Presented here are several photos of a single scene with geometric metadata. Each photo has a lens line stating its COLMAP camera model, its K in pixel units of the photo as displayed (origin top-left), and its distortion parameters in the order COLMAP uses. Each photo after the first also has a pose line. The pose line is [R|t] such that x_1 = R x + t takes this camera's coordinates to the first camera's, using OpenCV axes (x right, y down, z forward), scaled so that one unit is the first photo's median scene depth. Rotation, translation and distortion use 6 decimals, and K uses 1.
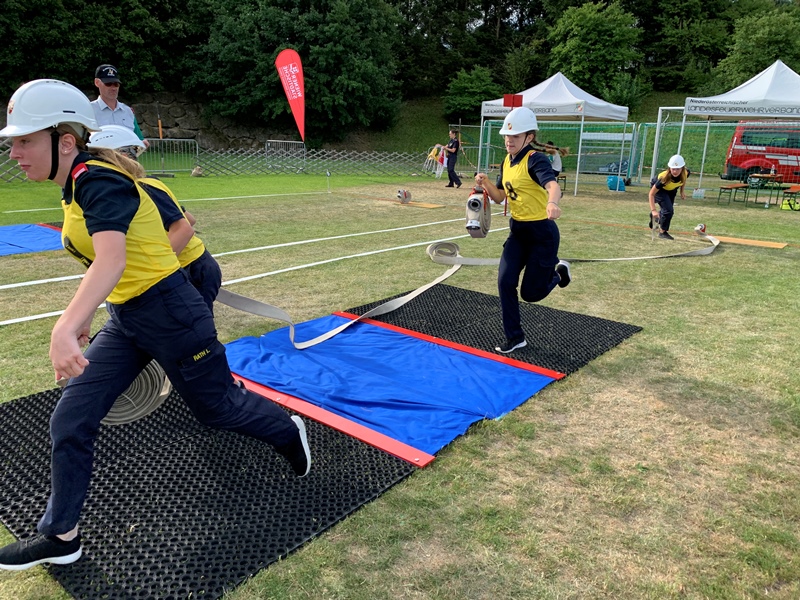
lens RADIAL K [[618.3, 0, 396.8], [0, 618.3, 274.5], [0, 0, 1]] dist [0.038539, 0.000971]
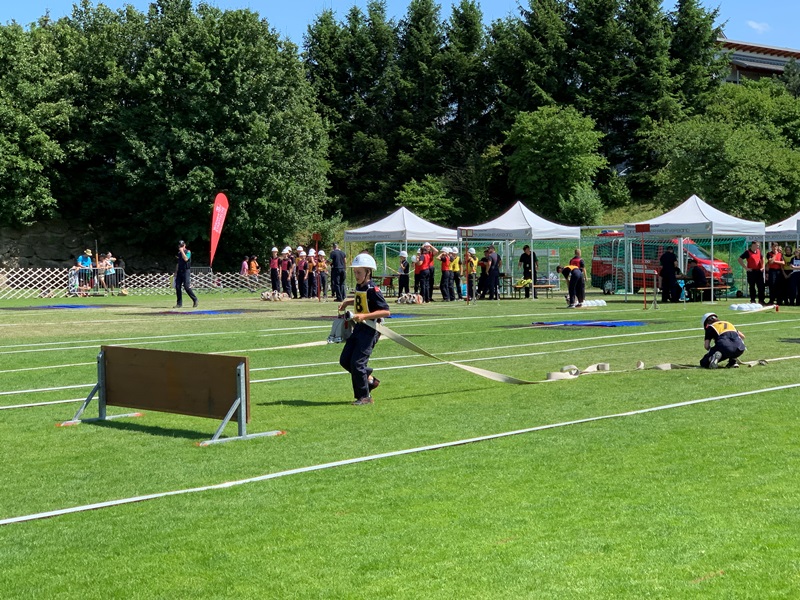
lens RADIAL K [[1355.4, 0, 400.0], [0, 1355.4, 300.0], [0, 0, 1]] dist [0.220169, -0.095305]
pose [[0.998502, -0.033466, -0.043286, 0.188241], [0.024498, 0.980852, -0.193209, 0.209708], [0.048923, 0.191859, 0.980202, -0.883795]]
